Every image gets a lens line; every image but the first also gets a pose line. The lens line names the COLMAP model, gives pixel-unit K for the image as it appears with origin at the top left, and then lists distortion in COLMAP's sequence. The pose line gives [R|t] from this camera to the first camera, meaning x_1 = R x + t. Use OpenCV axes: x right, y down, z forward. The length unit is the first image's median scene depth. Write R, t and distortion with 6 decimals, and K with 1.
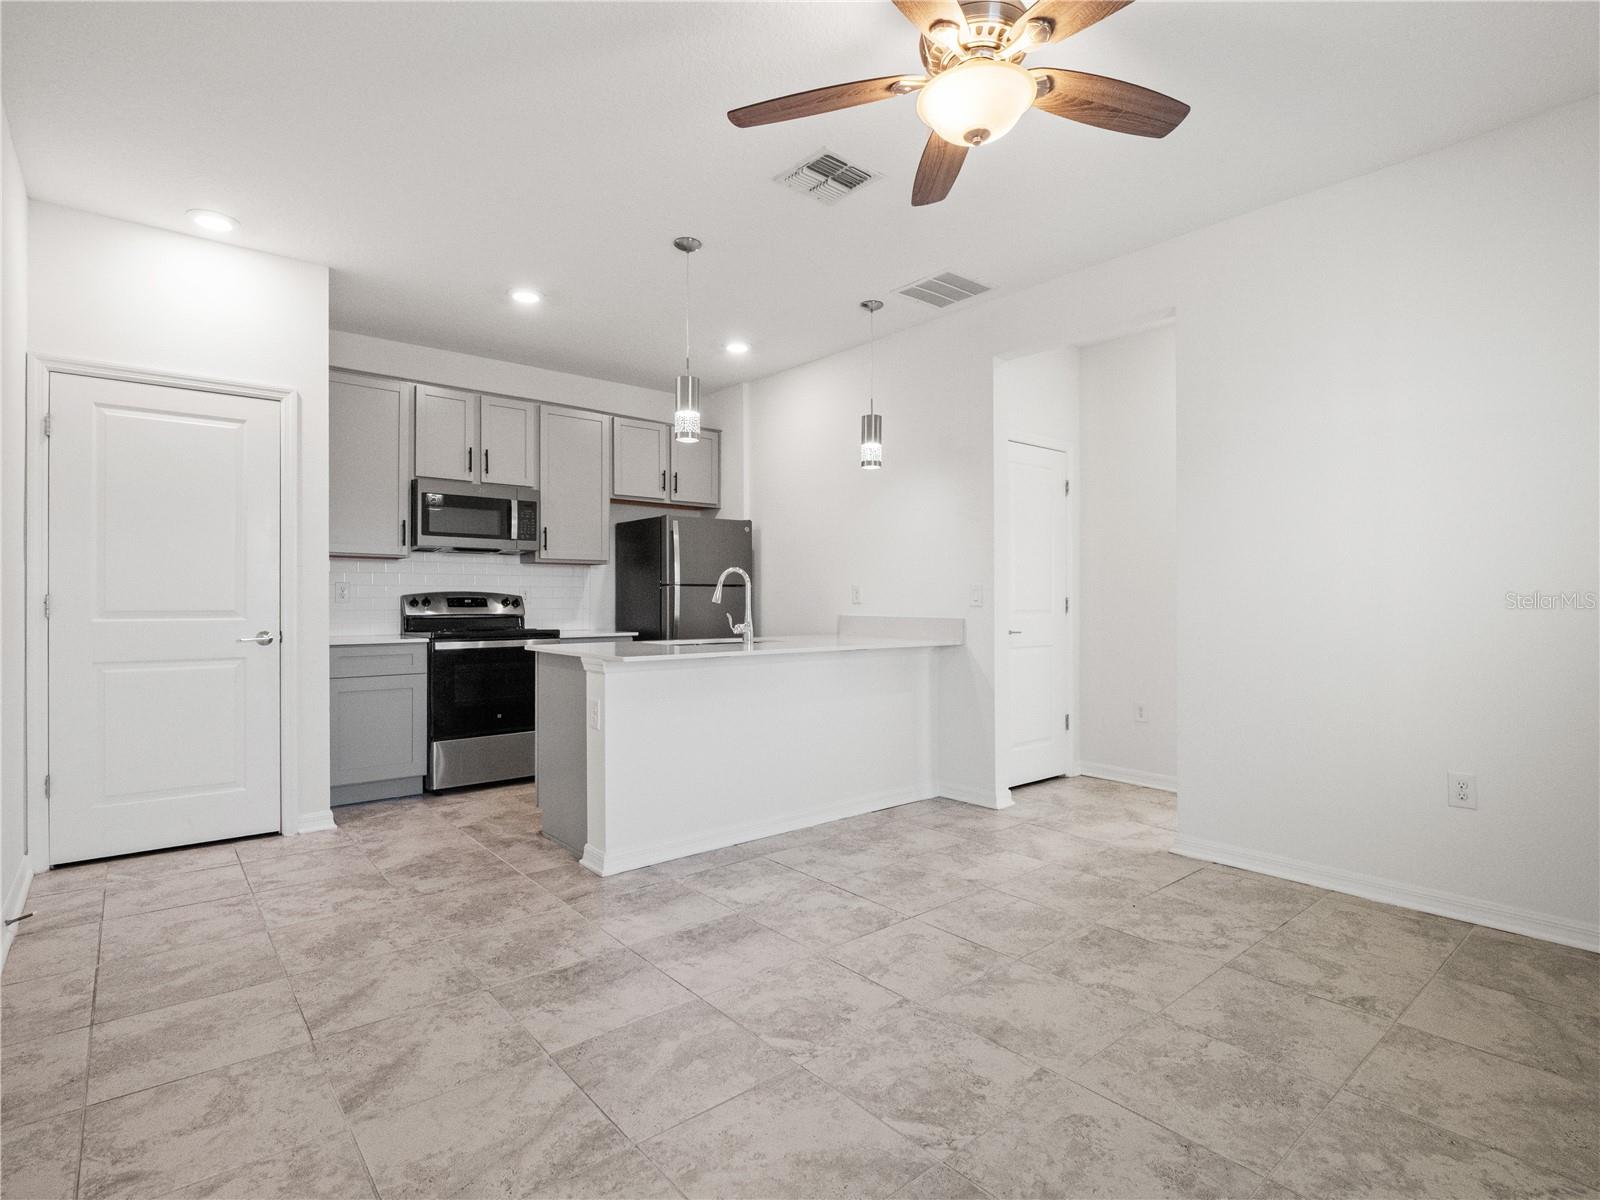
lens RADIAL K [[799.1, 0, 797.2], [0, 799.1, 598.1], [0, 0, 1]] dist [-0.008966, -0.004301]
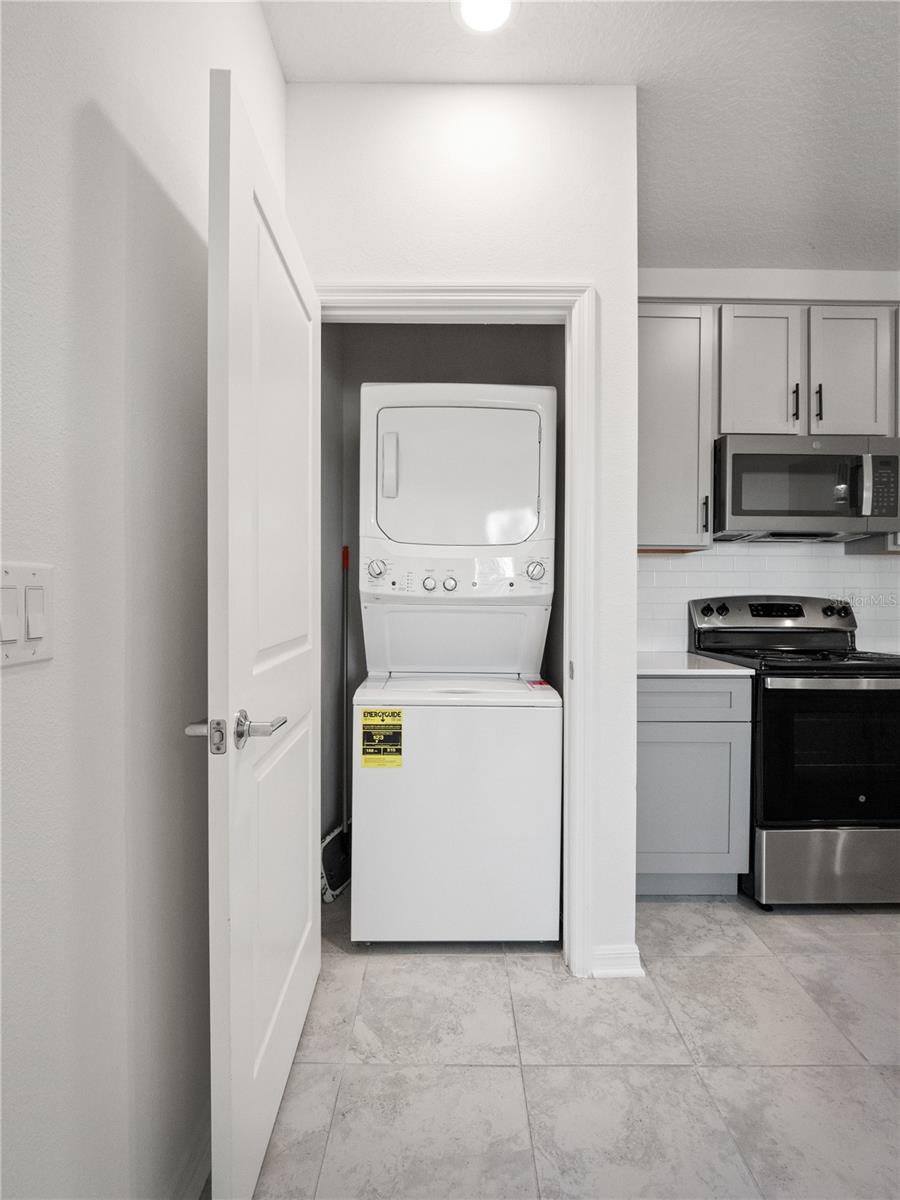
lens RADIAL K [[599.4, 0, 454.6], [0, 599.4, 598.9], [0, 0, 1]] dist [-0.008966, -0.004301]
pose [[0.772683, 0.011823, -0.634682, -0.373305], [-0.003667, 0.999893, 0.014162, -0.014700], [0.634782, -0.008615, 0.772644, 0.507581]]
